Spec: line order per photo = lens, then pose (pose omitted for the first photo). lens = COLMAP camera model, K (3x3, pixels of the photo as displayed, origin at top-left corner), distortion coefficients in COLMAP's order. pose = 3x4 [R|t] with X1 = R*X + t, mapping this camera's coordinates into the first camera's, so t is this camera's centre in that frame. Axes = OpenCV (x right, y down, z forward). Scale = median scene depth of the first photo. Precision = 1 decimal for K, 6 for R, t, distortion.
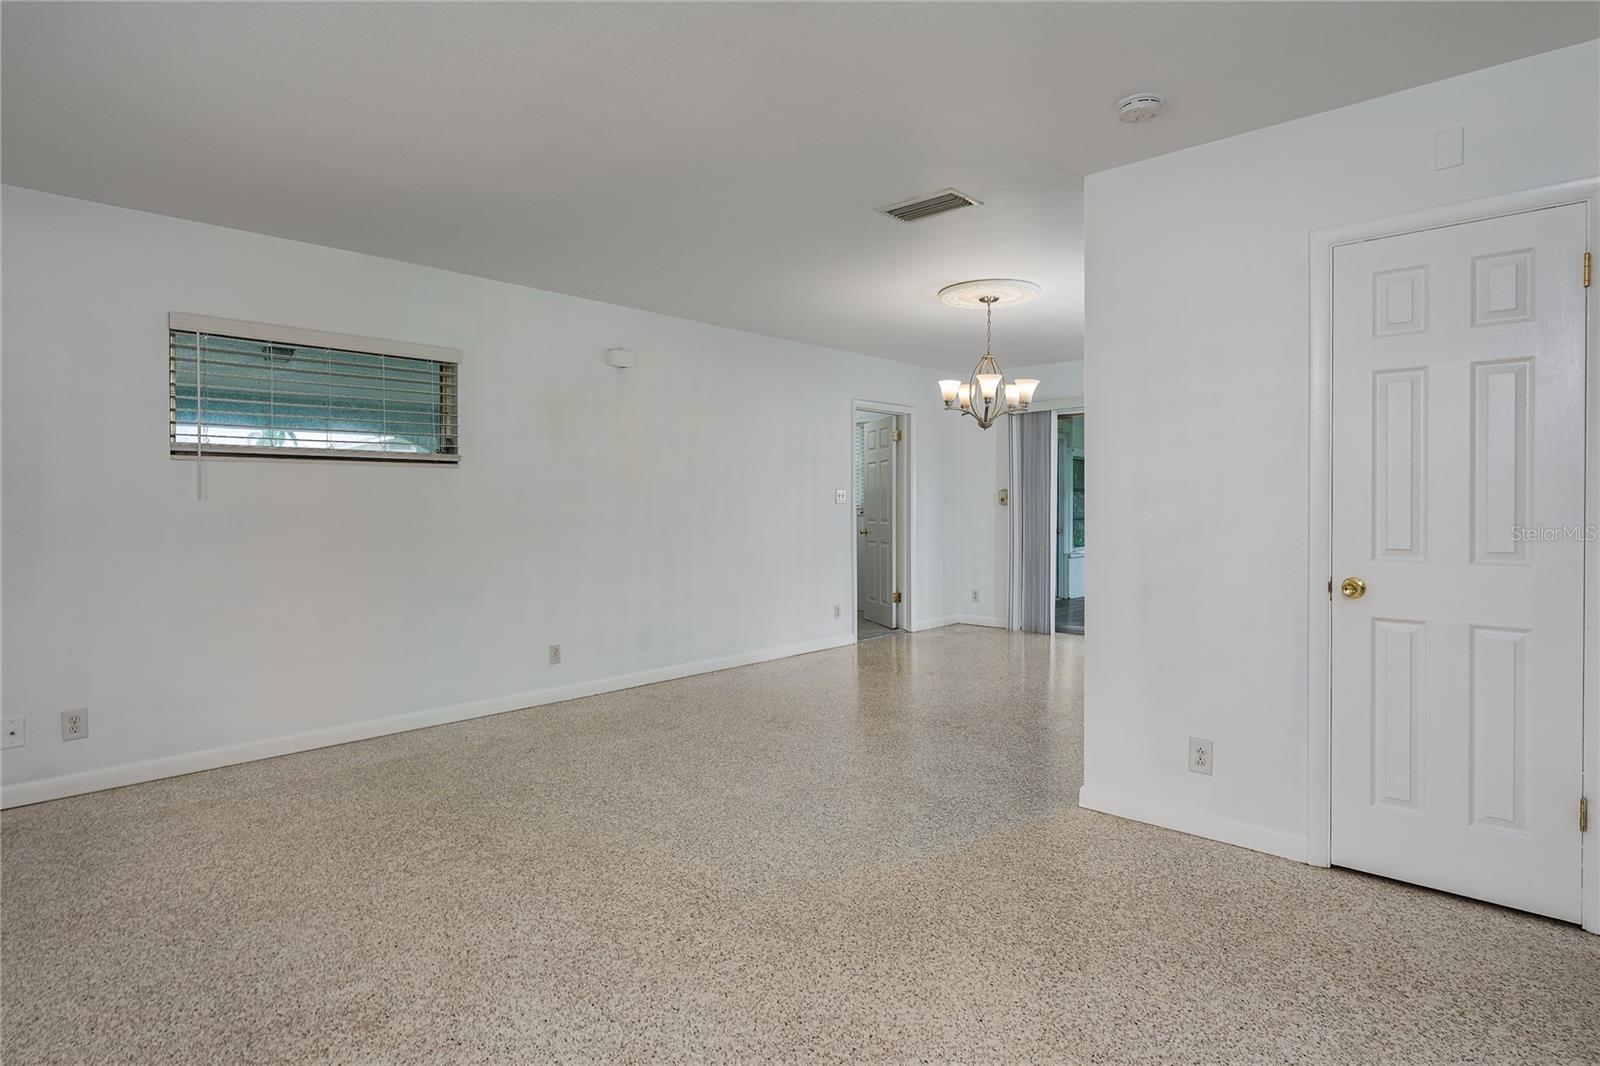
lens RADIAL K [[862.0, 0, 802.1], [0, 862.0, 509.5], [0, 0, 1]] dist [-0.012196, 0.001872]
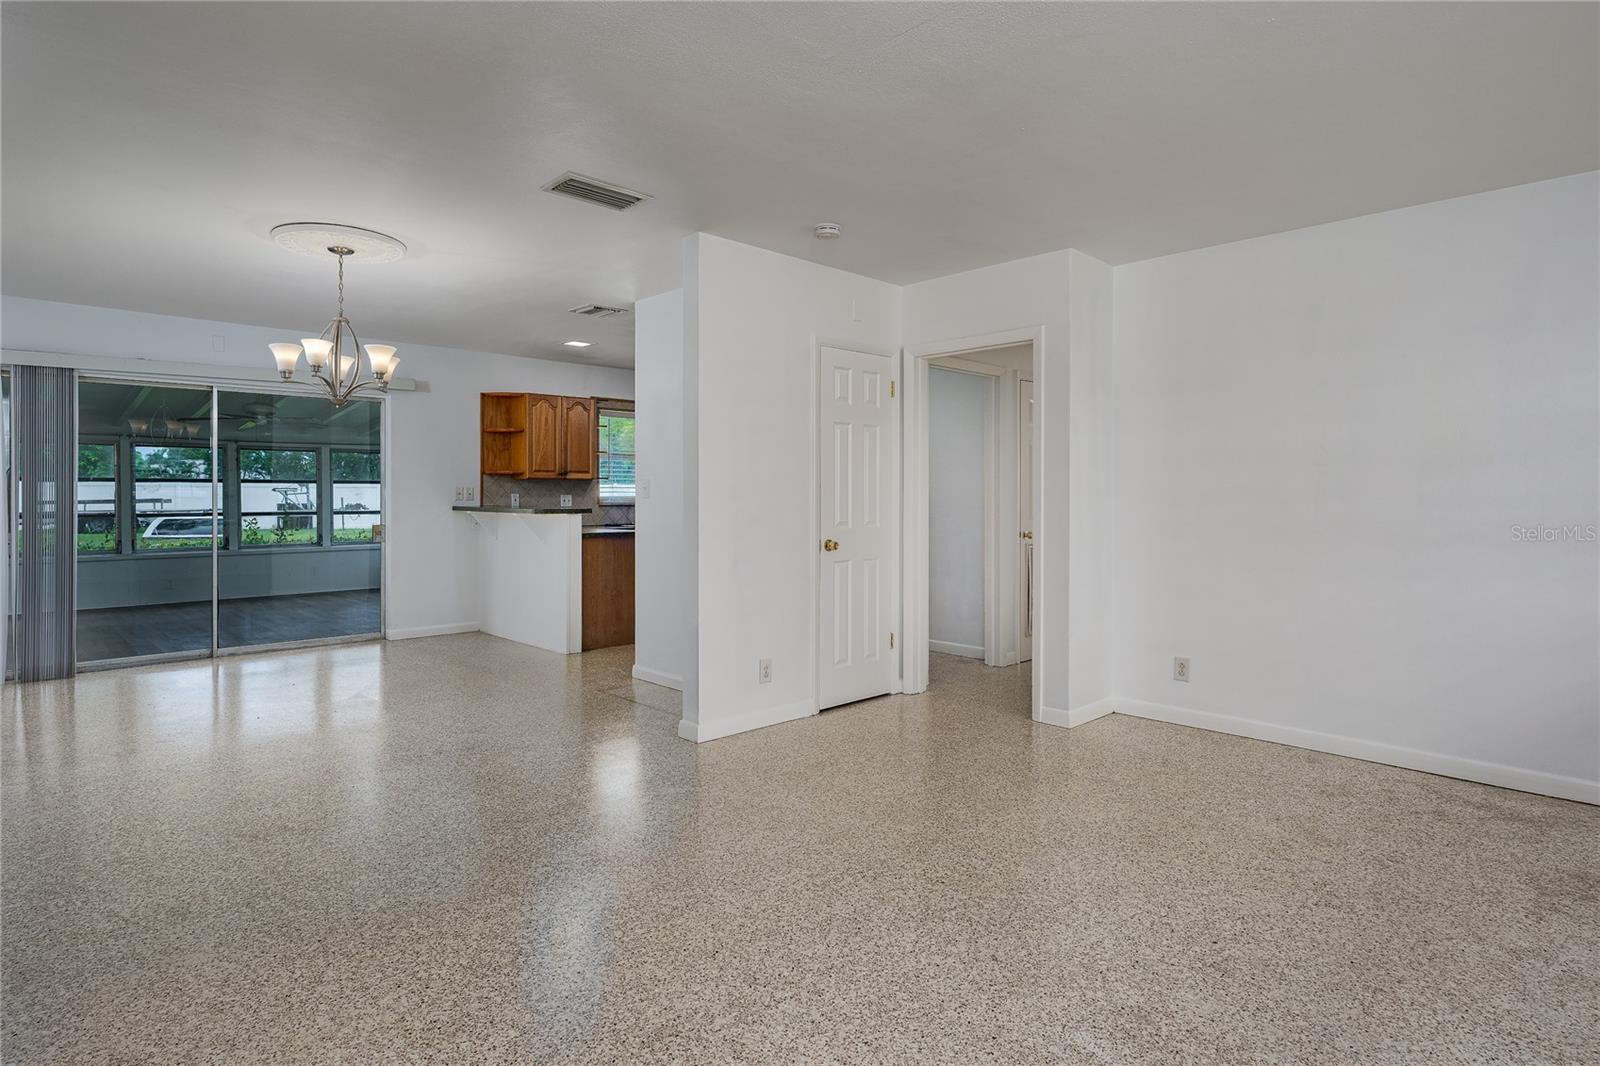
lens RADIAL K [[862.0, 0, 802.1], [0, 862.0, 509.5], [0, 0, 1]] dist [-0.012196, 0.001872]
pose [[0.051768, -0.013413, 0.998569, -0.927312], [0.004227, 0.999904, 0.013212, -0.003774], [-0.998650, 0.003537, 0.051820, 0.817761]]
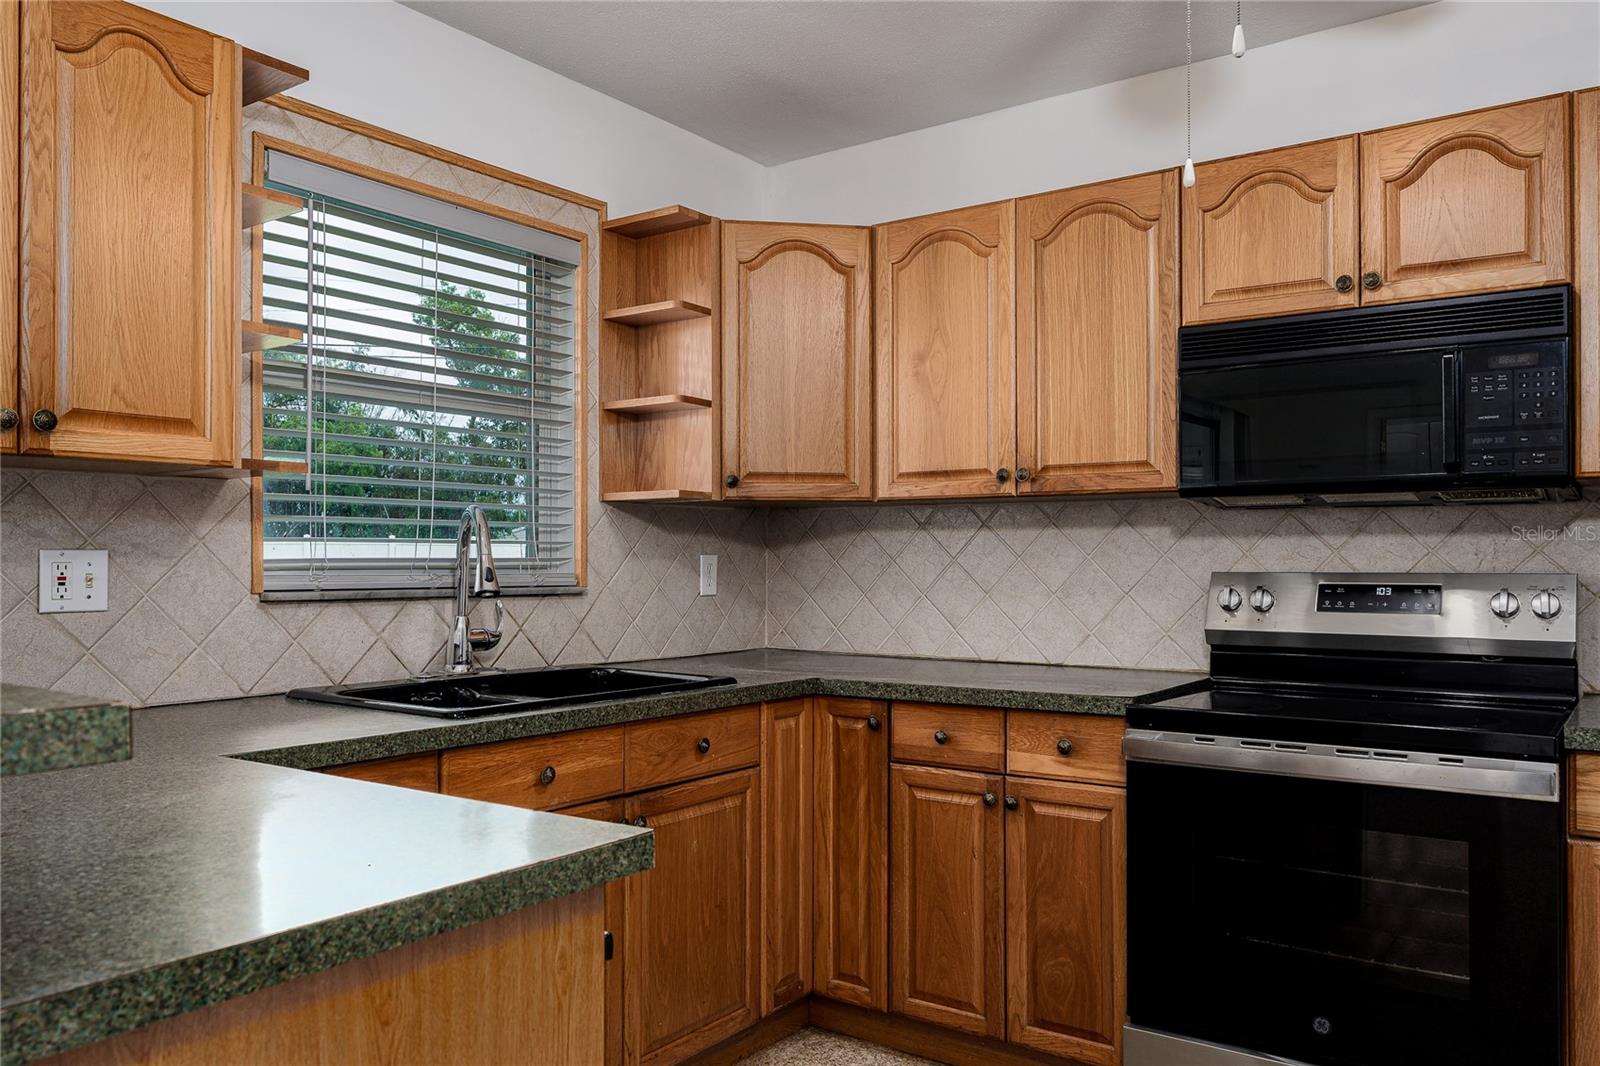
lens RADIAL K [[1204.3, 0, 800.0], [0, 1204.3, 533.0], [0, 0, 1]] dist [-0.005863, 0.004642]
pose [[-0.127607, 0.024196, 0.991530, 0.801852], [0.007628, 0.999697, -0.023414, -0.006656], [-0.991795, 0.004575, -0.127753, 1.310910]]
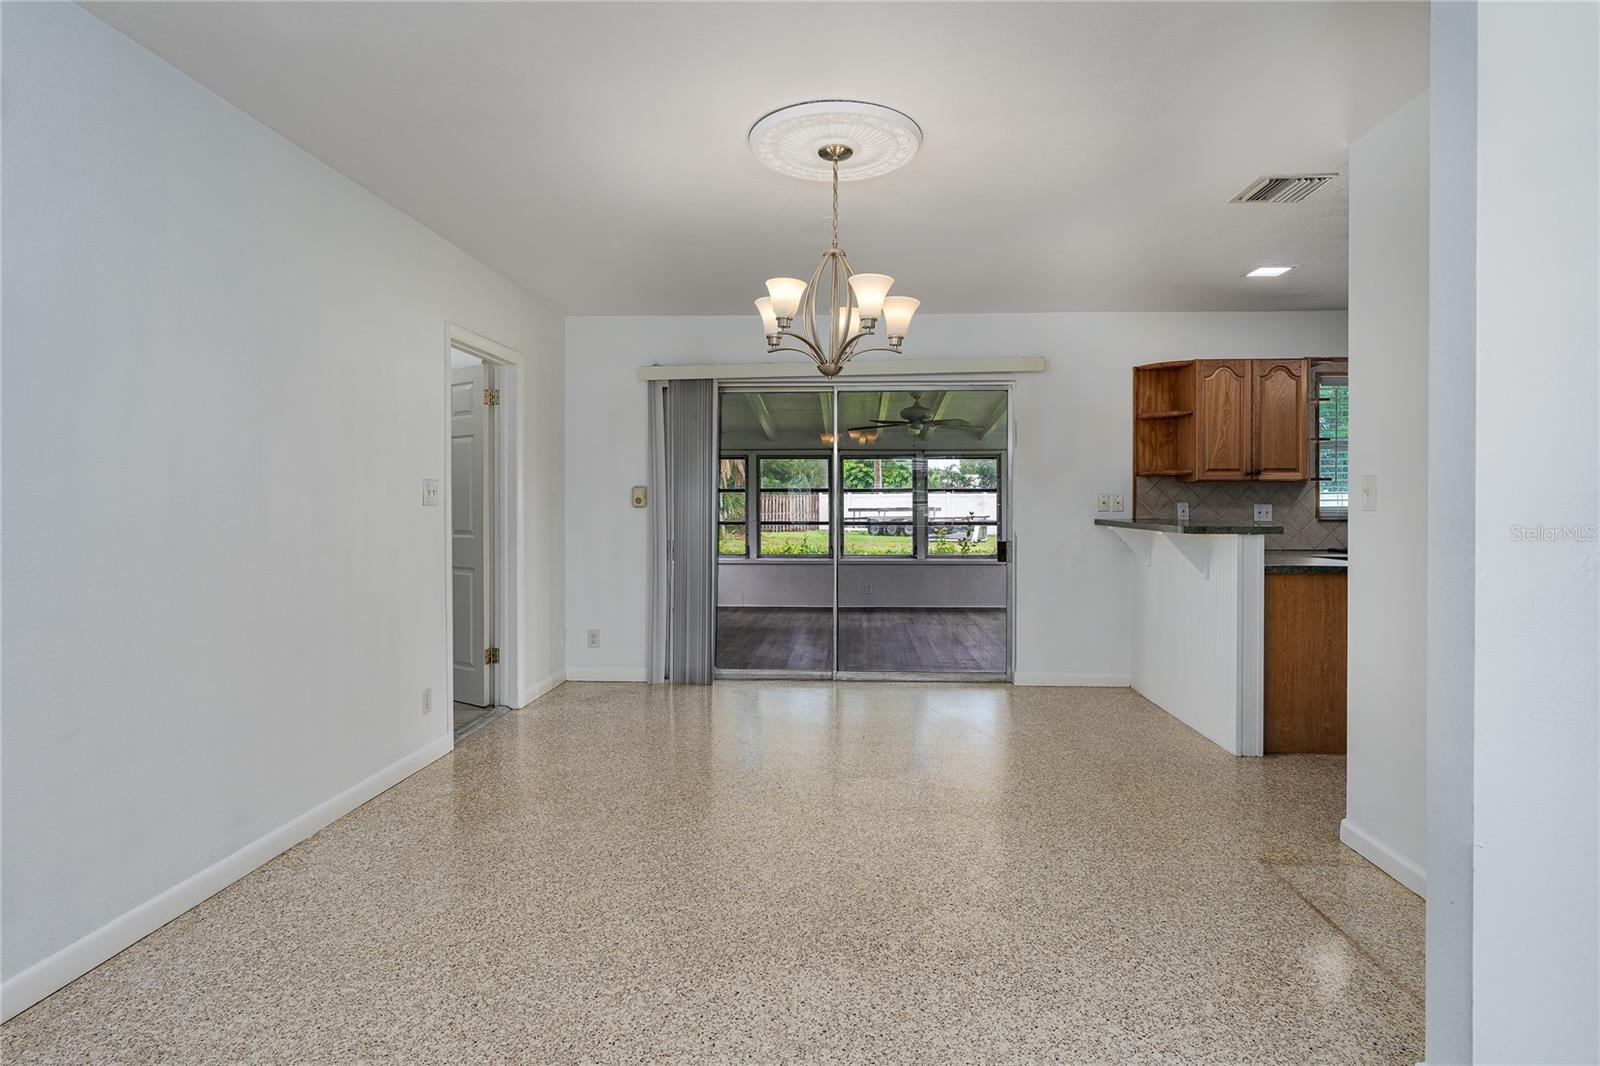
lens RADIAL K [[862.0, 0, 802.1], [0, 862.0, 509.5], [0, 0, 1]] dist [-0.012196, 0.001872]
pose [[0.765195, -0.001183, 0.643797, -0.279145], [0.001236, 0.999999, 0.000369, -0.007275], [-0.643797, 0.000514, 0.765196, 0.910307]]
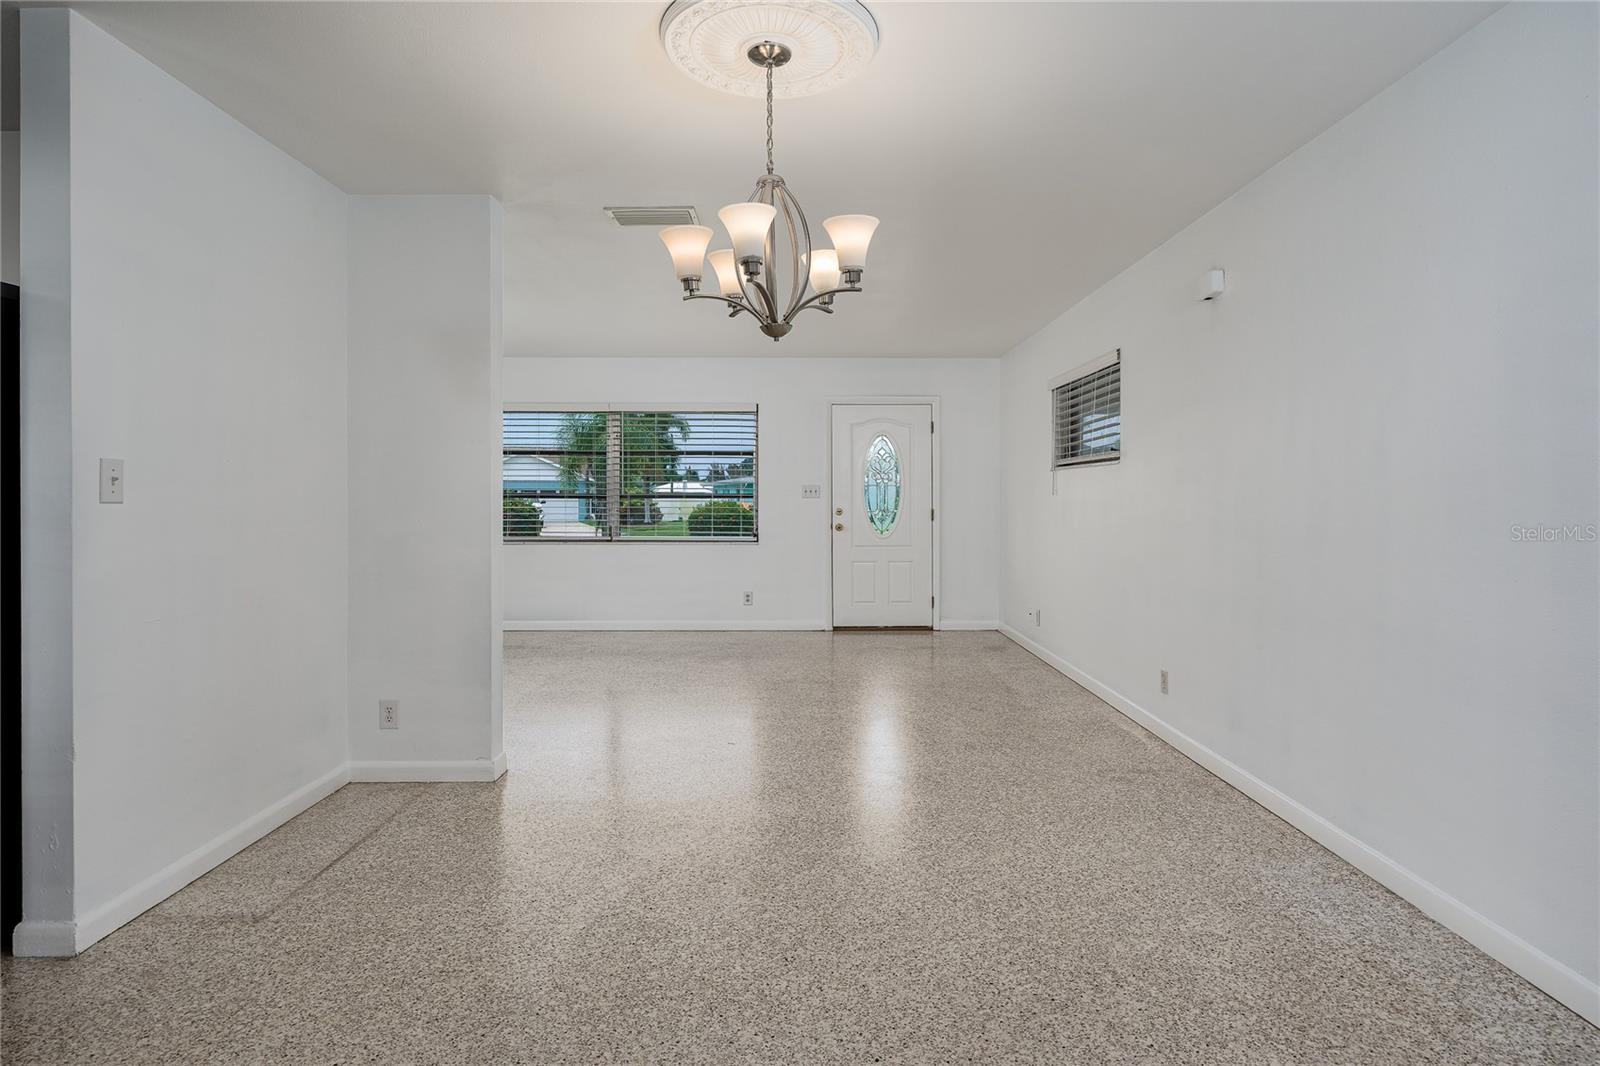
lens RADIAL K [[862.0, 0, 802.1], [0, 862.0, 509.5], [0, 0, 1]] dist [-0.012196, 0.001872]
pose [[-0.718866, 0.010177, -0.695074, 0.804992], [-0.004805, 0.999796, 0.019608, -0.015564], [0.695132, 0.017435, -0.718671, 2.109335]]
